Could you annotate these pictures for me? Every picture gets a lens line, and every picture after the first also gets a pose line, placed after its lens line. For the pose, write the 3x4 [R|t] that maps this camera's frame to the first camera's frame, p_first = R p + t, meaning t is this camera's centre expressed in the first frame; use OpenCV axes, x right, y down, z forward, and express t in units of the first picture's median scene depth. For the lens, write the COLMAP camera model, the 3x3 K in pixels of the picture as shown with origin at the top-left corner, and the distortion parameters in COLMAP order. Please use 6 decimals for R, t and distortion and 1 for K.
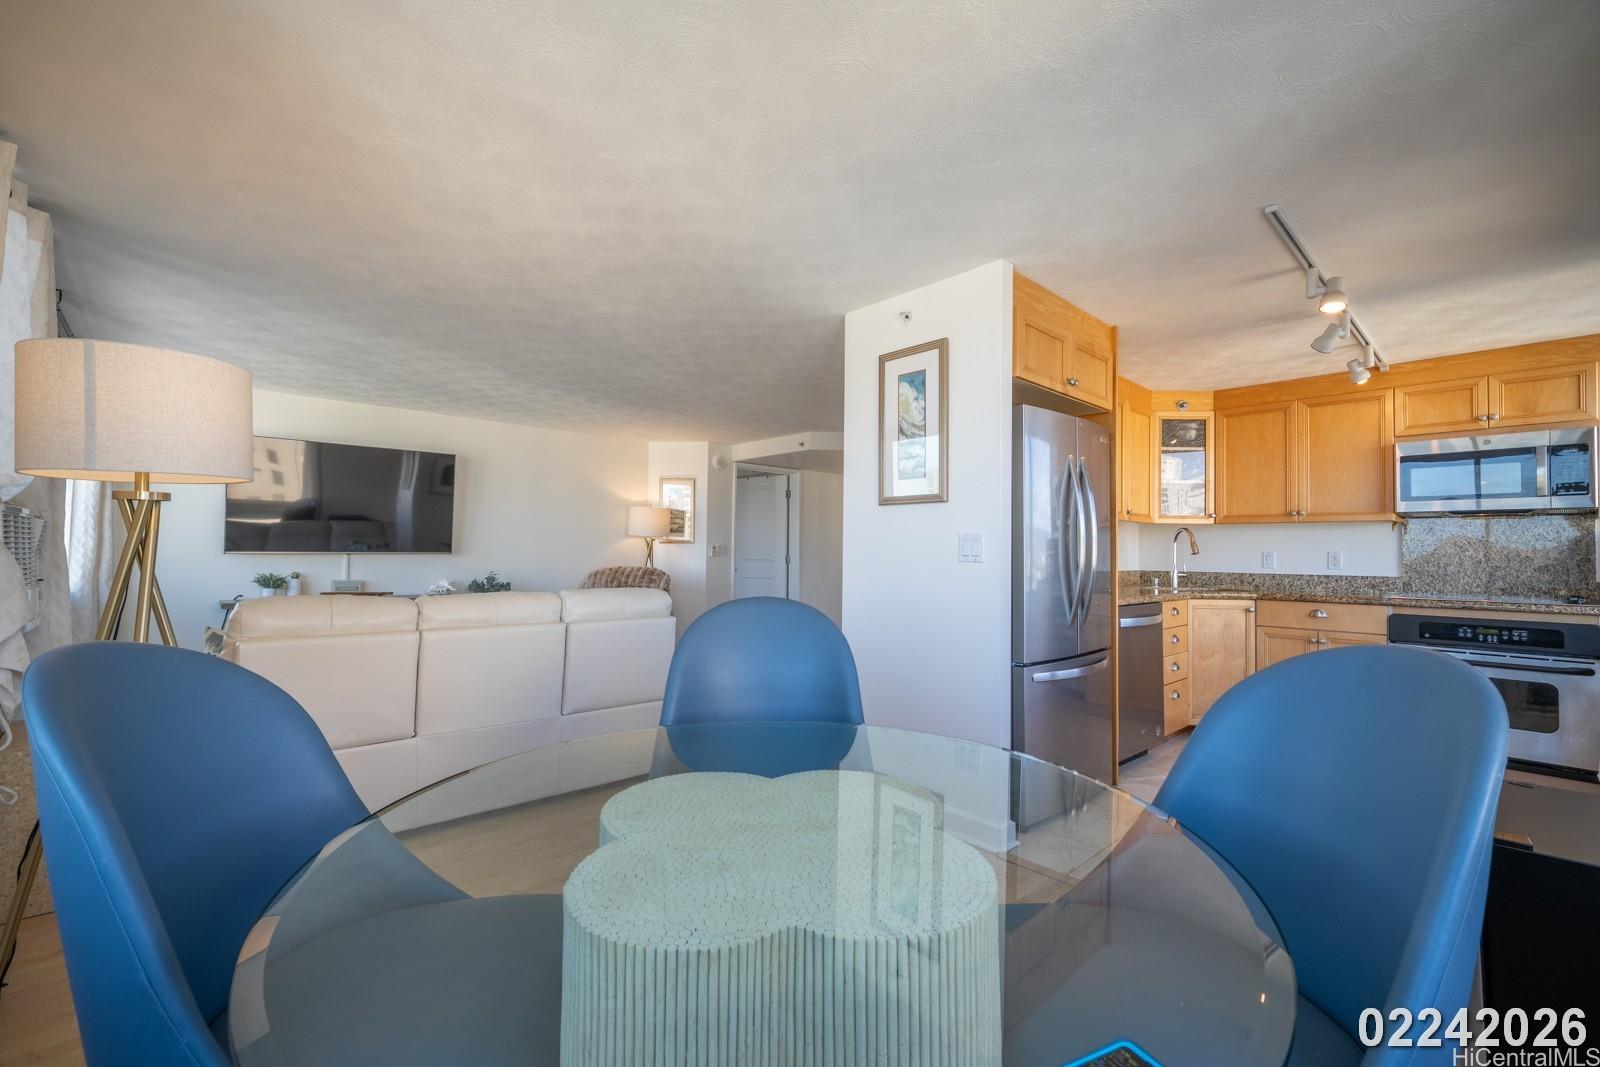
lens RADIAL K [[675.2, 0, 804.4], [0, 675.2, 534.6], [0, 0, 1]] dist [-0.001459, 0.000196]
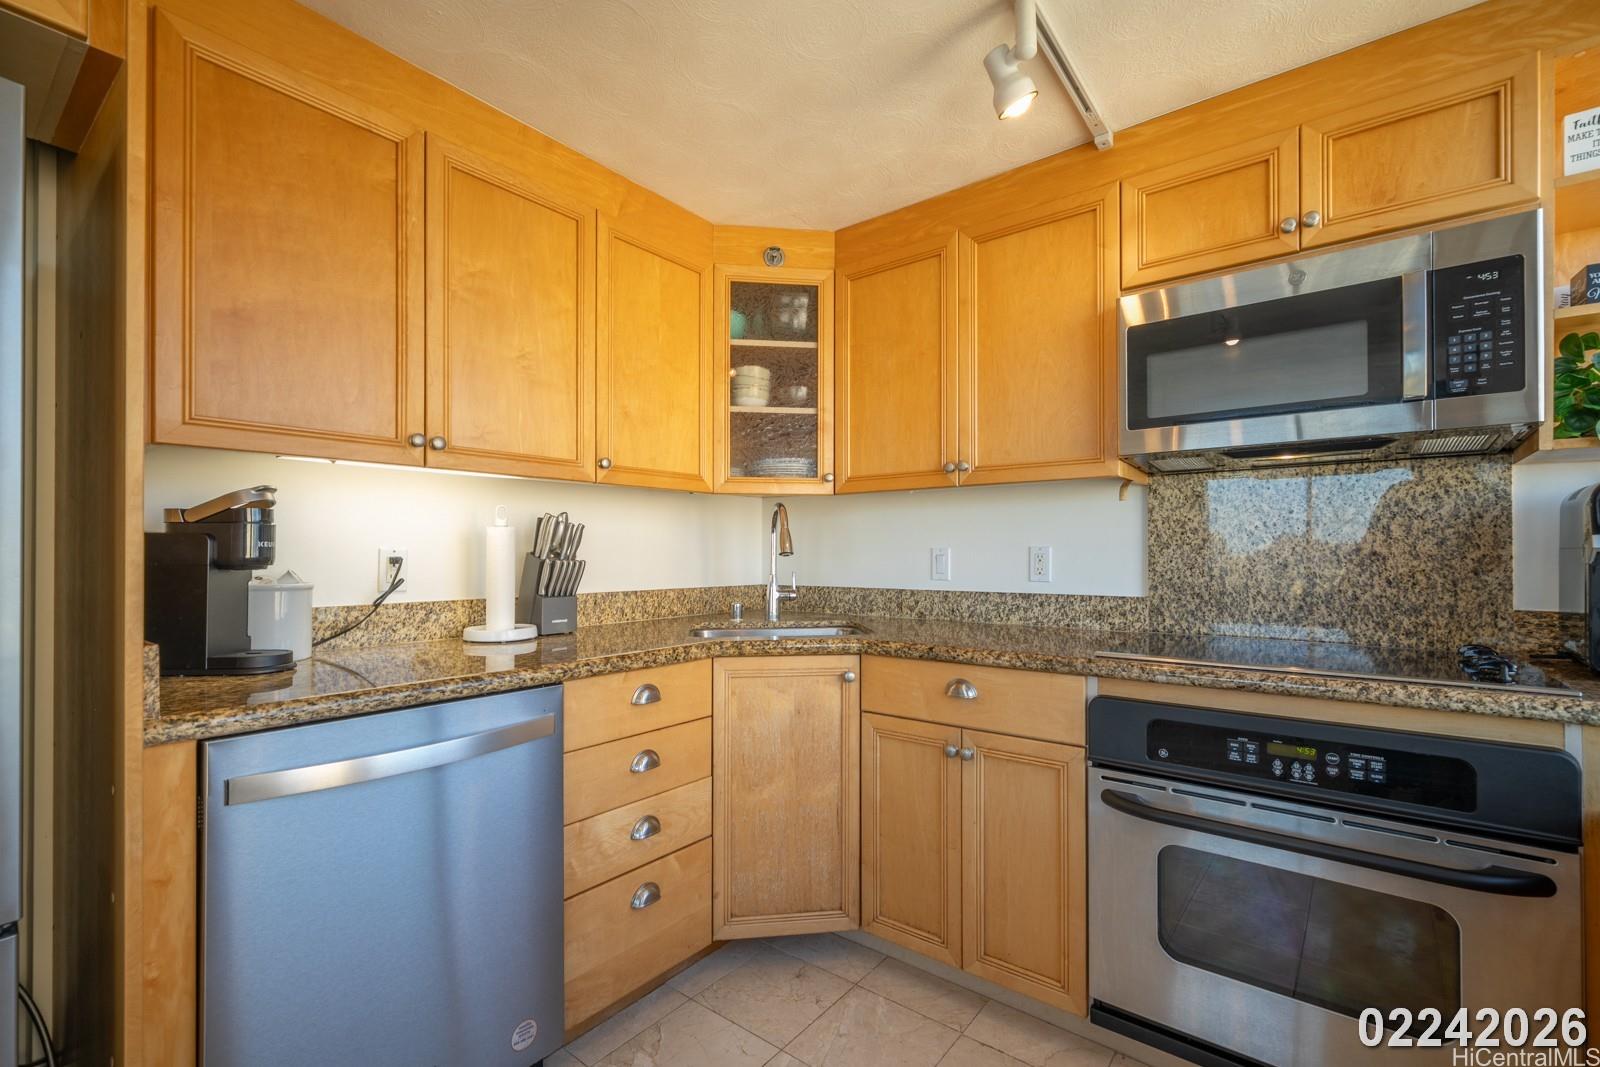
lens RADIAL K [[695.1, 0, 816.5], [0, 695.1, 547.9], [0, 0, 1]] dist [-0.002601, -0.000084]
pose [[0.985667, -0.011123, 0.168338, 0.589918], [0.008032, 0.999787, 0.019030, 0.016604], [-0.168513, -0.017405, 0.985546, 0.570452]]
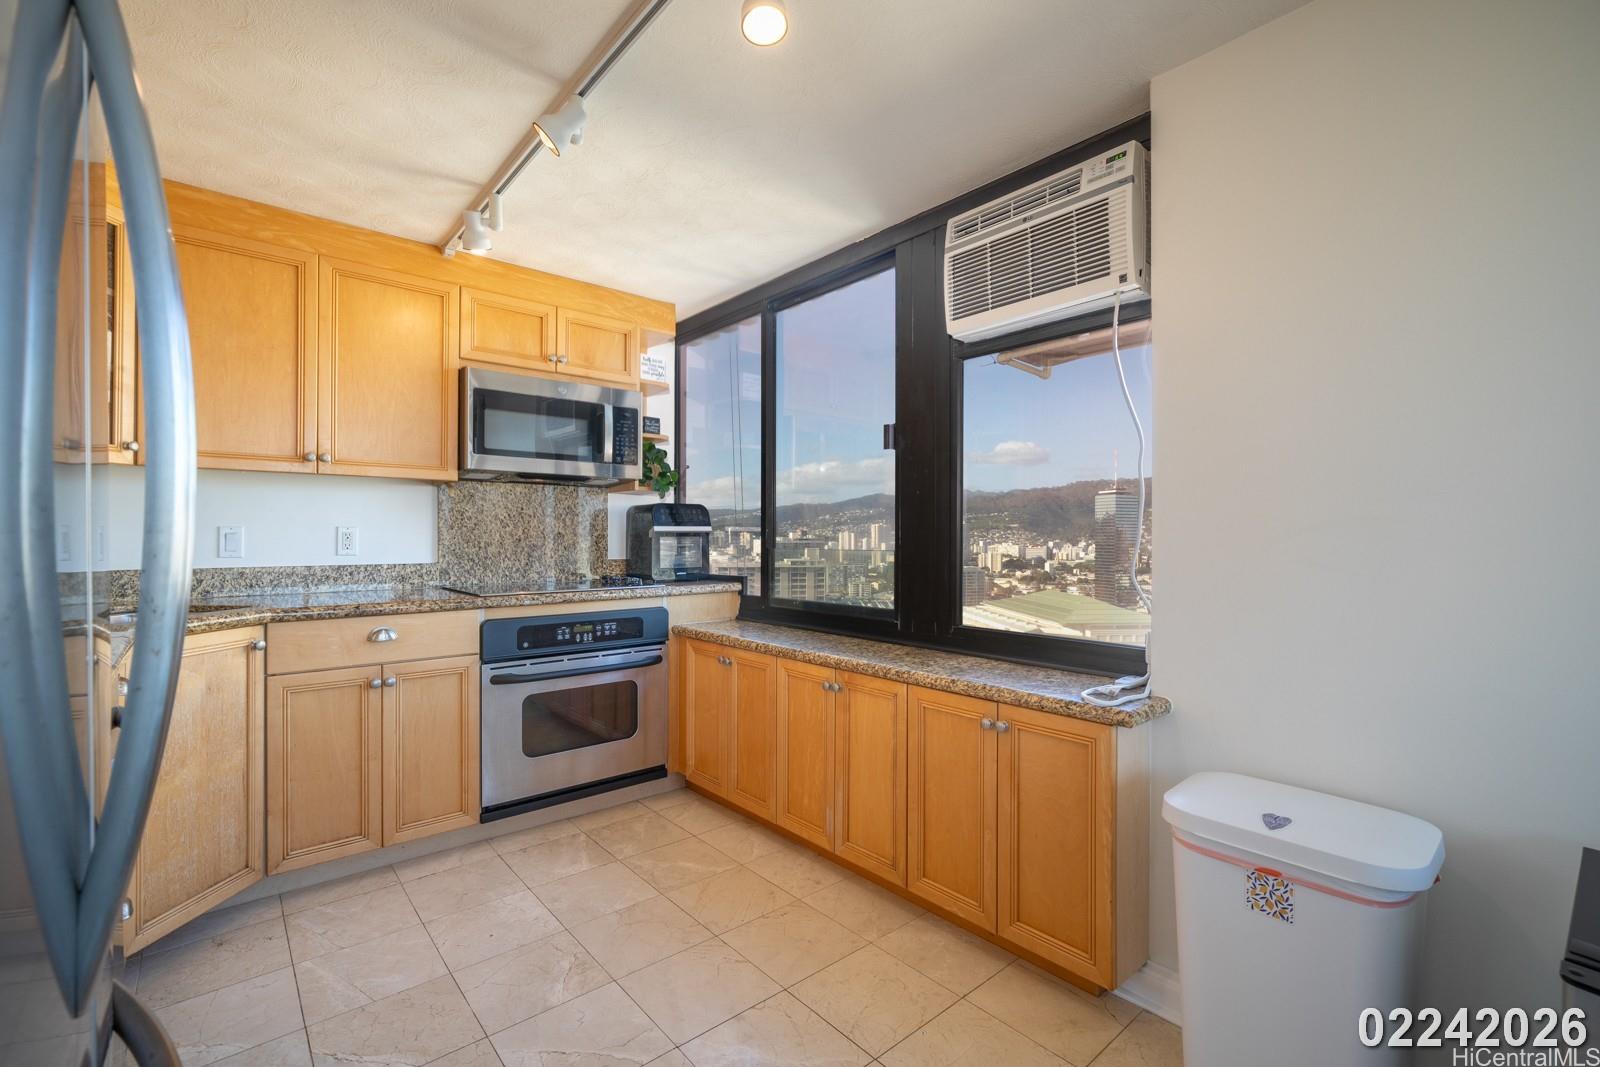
lens RADIAL K [[701.2, 0, 800.0], [0, 701.2, 533.5], [0, 0, 1]] dist [-0.001729, 0.000062]
pose [[0.036806, -0.007994, 0.999290, 0.178816], [-0.027443, 0.999583, 0.009007, 0.016022], [-0.998946, -0.027755, 0.036571, 0.621679]]
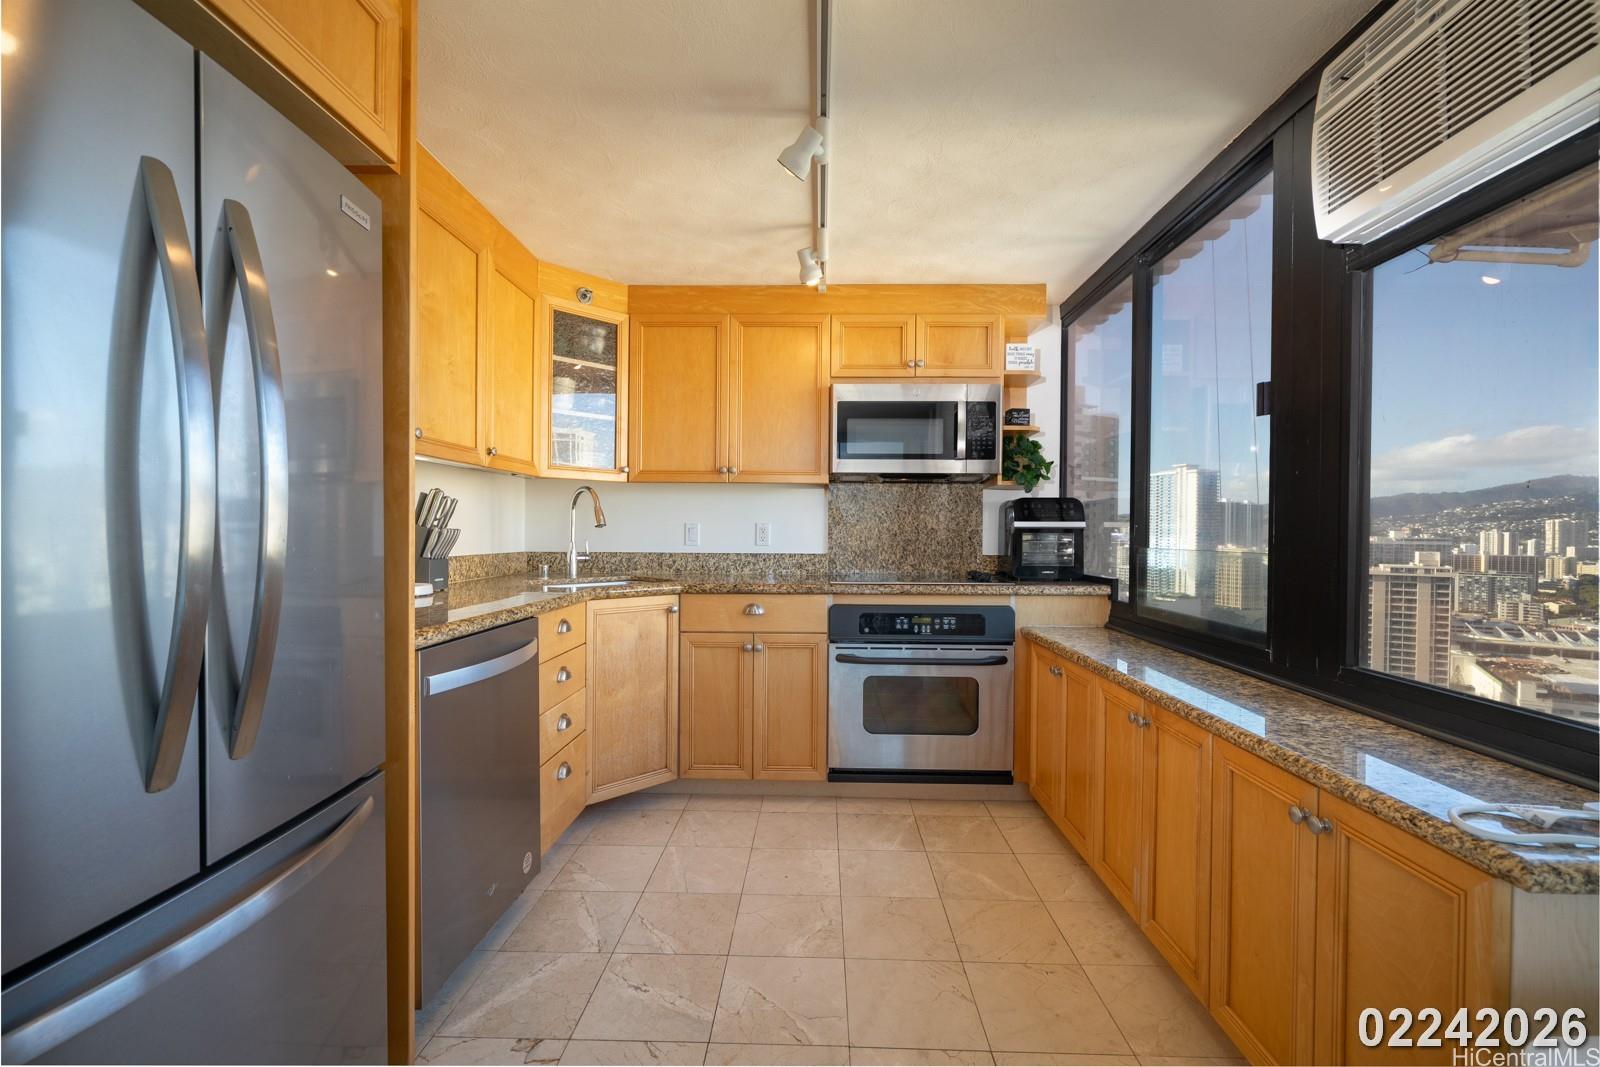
lens RADIAL K [[675.2, 0, 804.4], [0, 675.2, 534.6], [0, 0, 1]] dist [-0.001459, 0.000196]
pose [[0.697202, -0.010419, 0.716799, 0.284644], [-0.018242, 0.999313, 0.032269, 0.013793], [-0.716643, -0.035574, 0.696533, 0.462743]]
